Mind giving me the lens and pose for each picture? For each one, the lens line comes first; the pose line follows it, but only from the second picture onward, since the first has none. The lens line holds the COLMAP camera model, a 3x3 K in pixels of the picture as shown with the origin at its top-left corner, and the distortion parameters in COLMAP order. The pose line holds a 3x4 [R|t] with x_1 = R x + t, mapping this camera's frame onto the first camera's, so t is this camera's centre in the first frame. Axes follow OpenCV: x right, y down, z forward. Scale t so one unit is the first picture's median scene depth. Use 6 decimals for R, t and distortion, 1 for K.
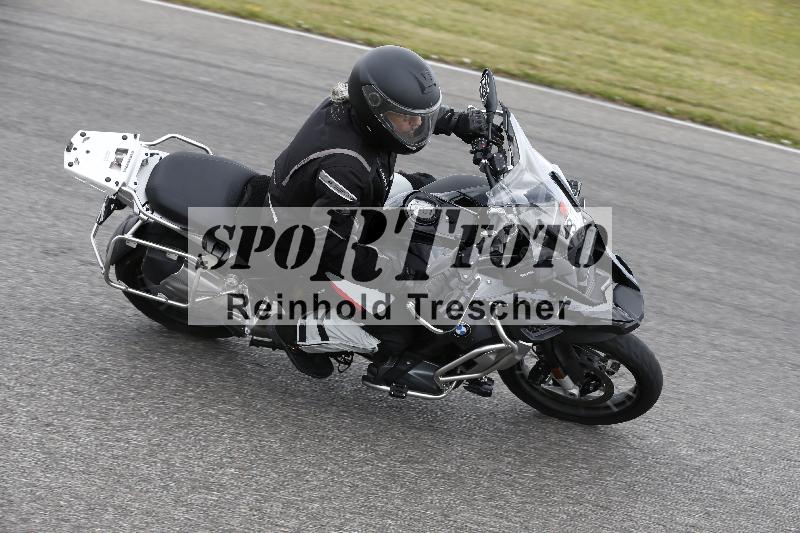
lens RADIAL K [[2338.2, 0, 400.0], [0, 2338.2, 453.2], [0, 0, 1]] dist [-0.165423, -1.422400]
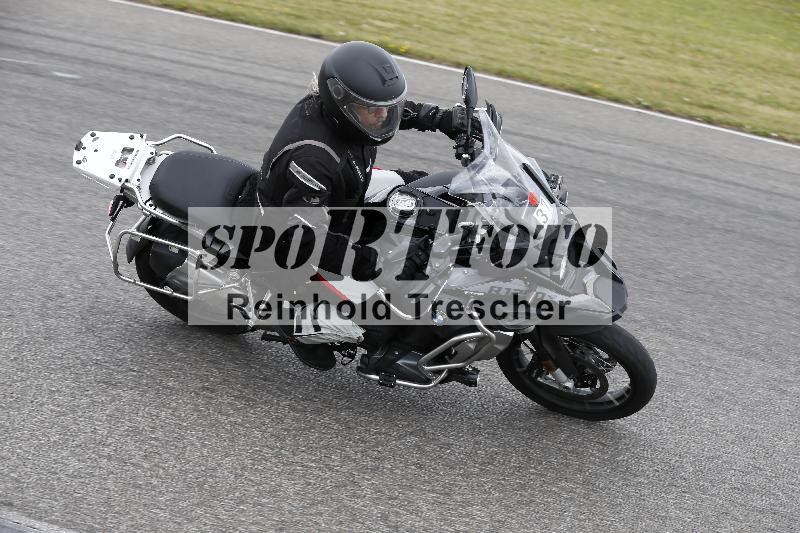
lens RADIAL K [[2338.2, 0, 400.0], [0, 2338.2, 453.2], [0, 0, 1]] dist [-0.165423, -1.422400]
pose [[0.989776, 0.010762, -0.142223, 0.152165], [-0.015374, 0.999390, -0.031369, 0.037793], [0.141798, 0.033235, 0.989337, -0.016455]]
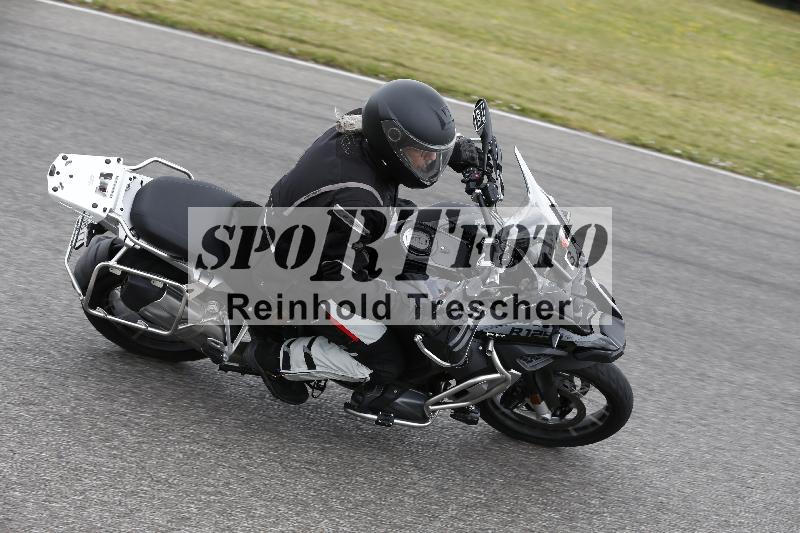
lens RADIAL K [[2338.2, 0, 400.0], [0, 2338.2, 453.2], [0, 0, 1]] dist [-0.165423, -1.422400]
pose [[0.986331, -0.009620, 0.164494, -0.158995], [0.005277, 0.999626, 0.026824, -0.039055], [-0.164690, -0.025590, 0.986013, 0.015939]]
